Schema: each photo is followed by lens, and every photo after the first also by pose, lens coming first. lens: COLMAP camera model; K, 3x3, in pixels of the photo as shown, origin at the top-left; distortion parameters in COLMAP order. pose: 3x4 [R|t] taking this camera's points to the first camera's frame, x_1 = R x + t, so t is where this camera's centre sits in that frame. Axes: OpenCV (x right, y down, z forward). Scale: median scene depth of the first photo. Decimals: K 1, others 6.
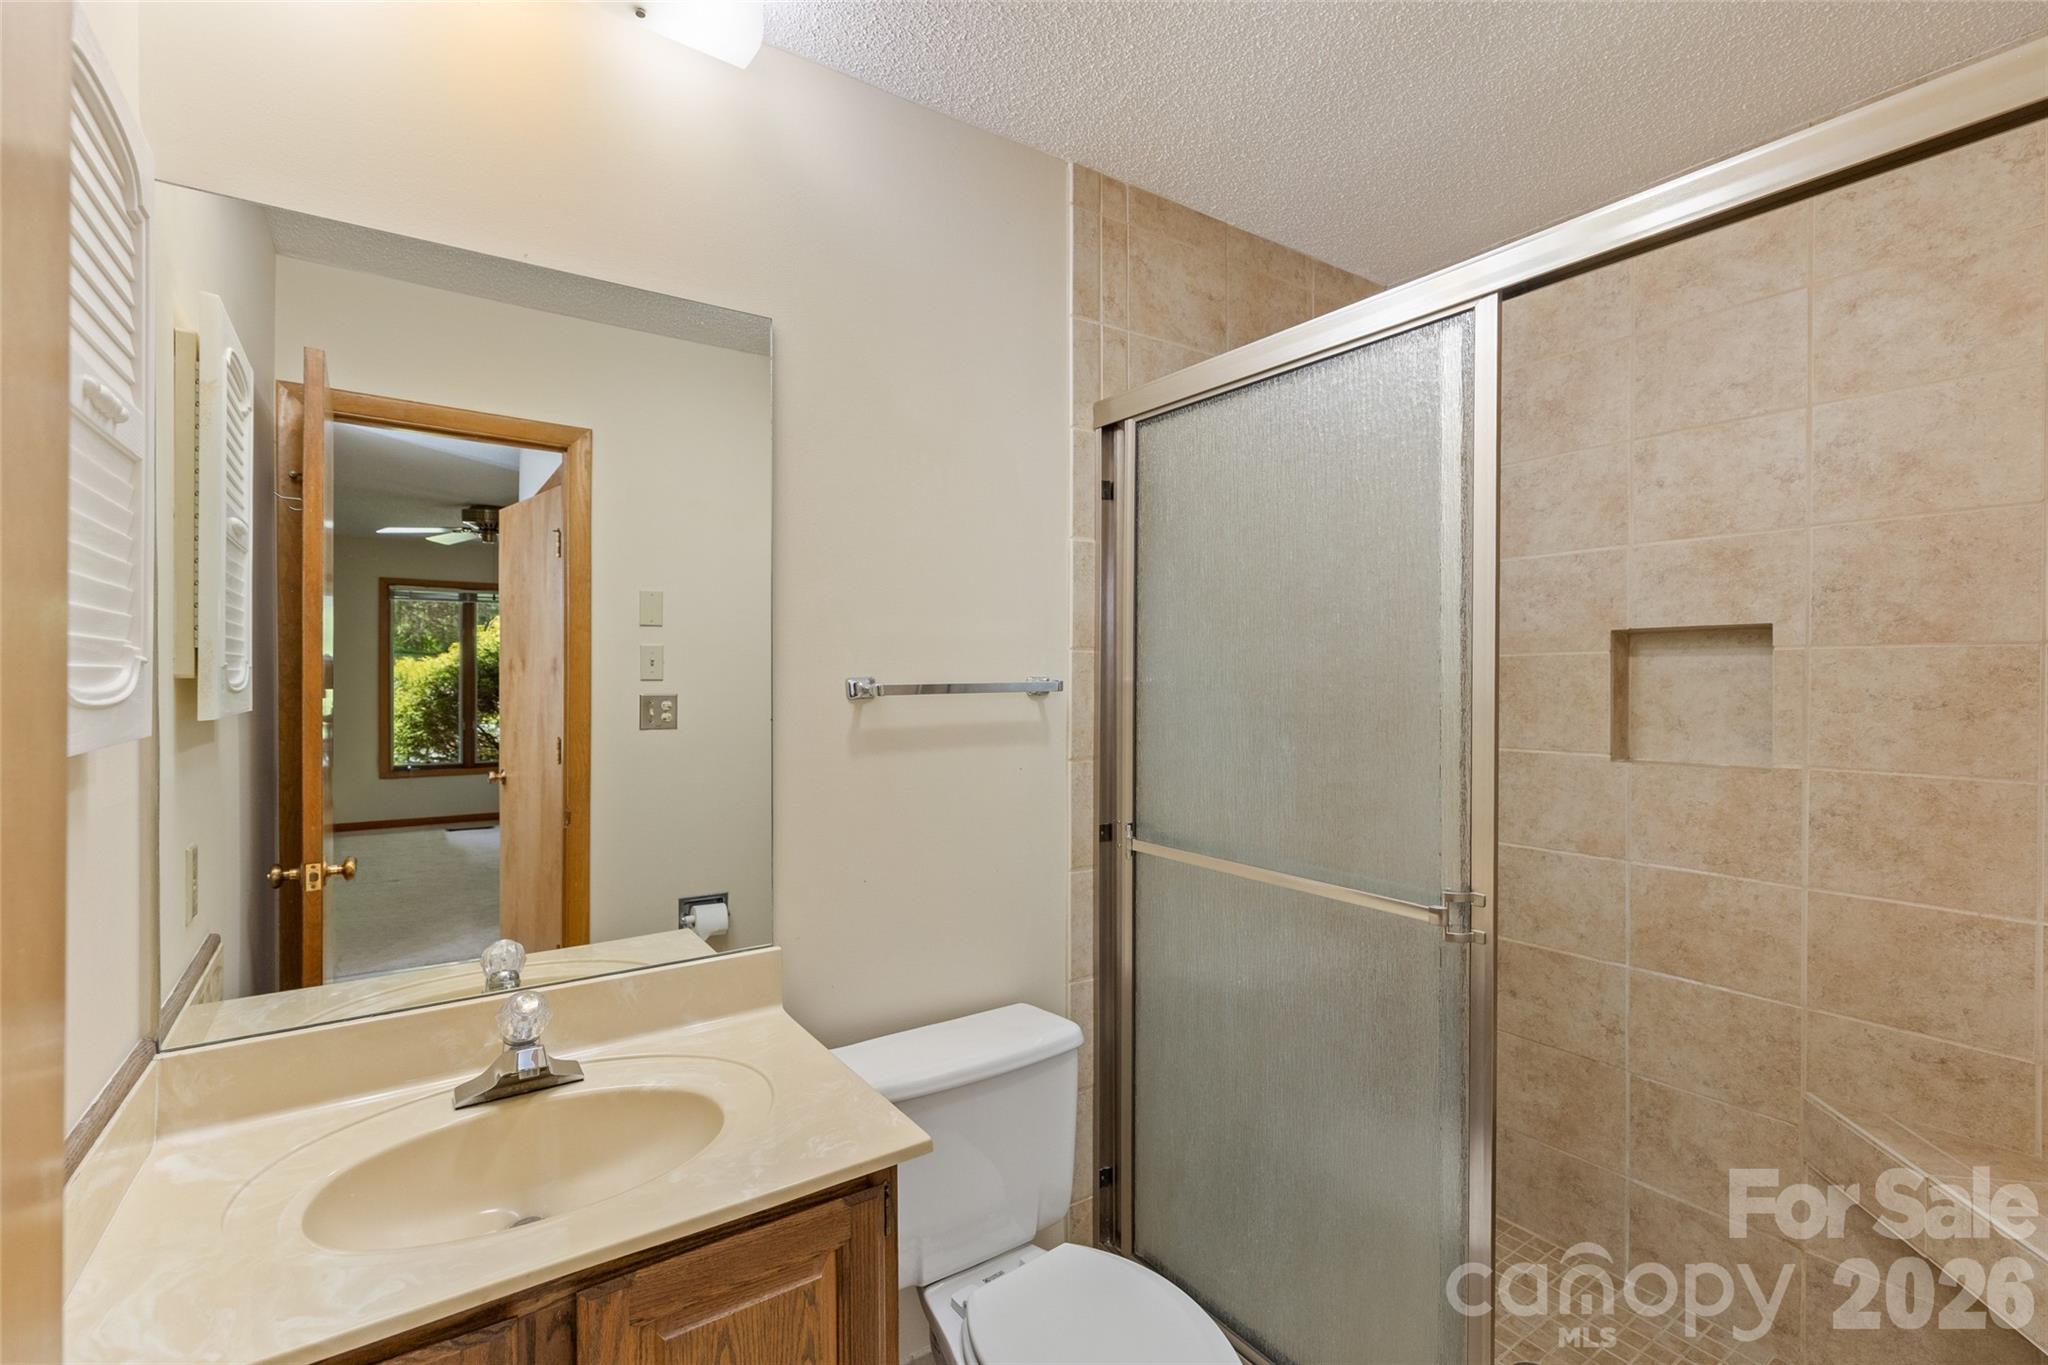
lens RADIAL K [[919.4, 0, 1020.9], [0, 919.4, 688.2], [0, 0, 1]] dist [0.003349, 0.000196]
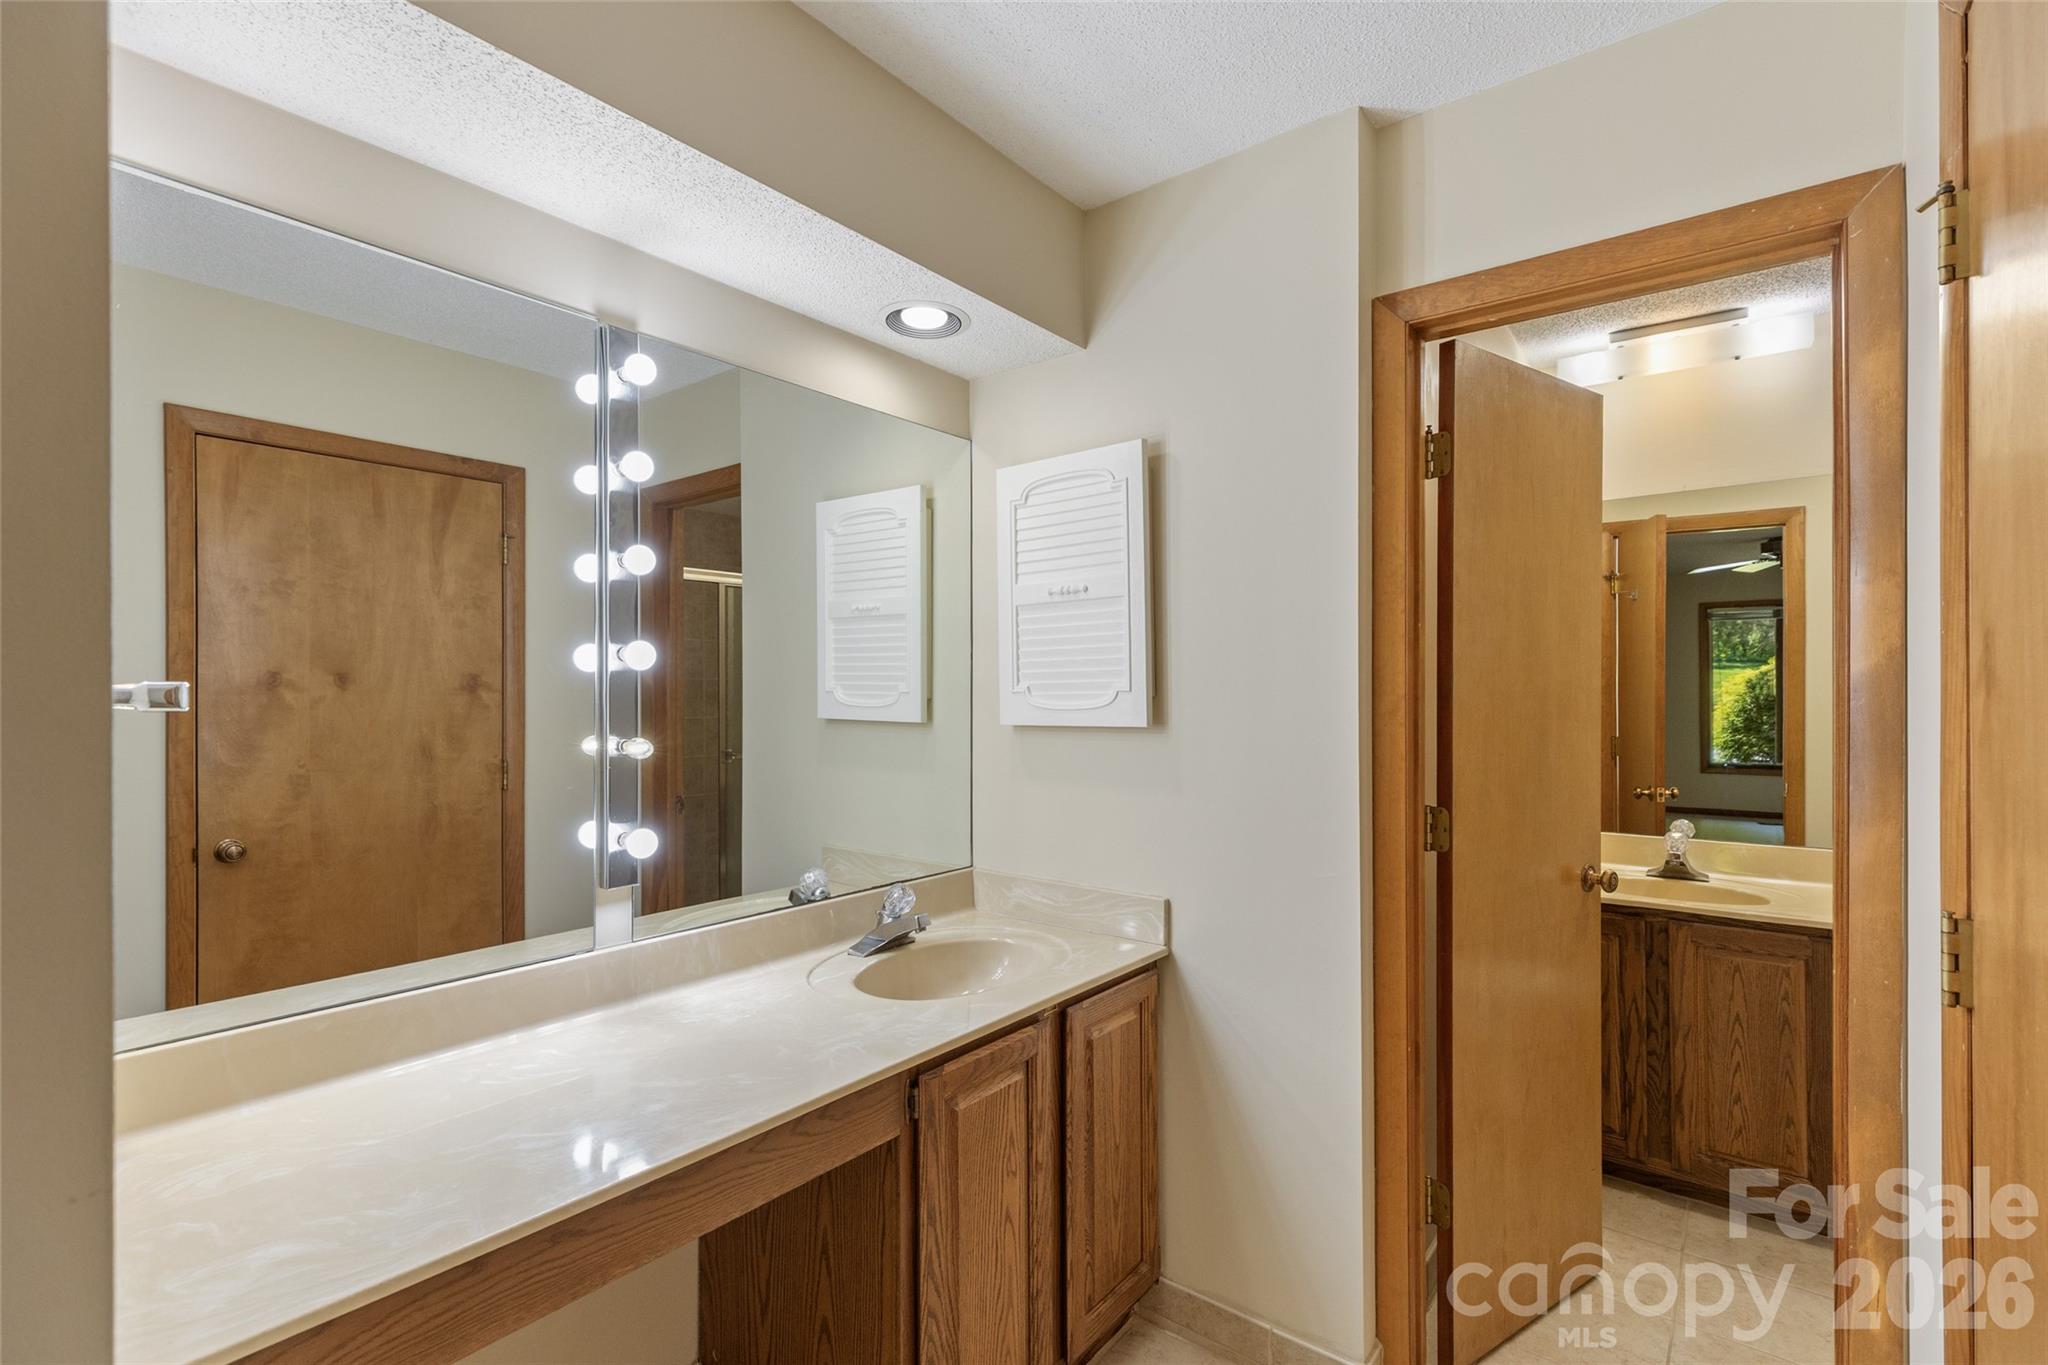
lens RADIAL K [[919.4, 0, 1020.9], [0, 919.4, 688.2], [0, 0, 1]] dist [0.003349, 0.000196]
pose [[0.295605, -0.005391, -0.955295, 0.185972], [-0.004736, 0.999964, -0.007109, 0.002102], [0.955298, 0.006626, 0.295569, -0.193671]]
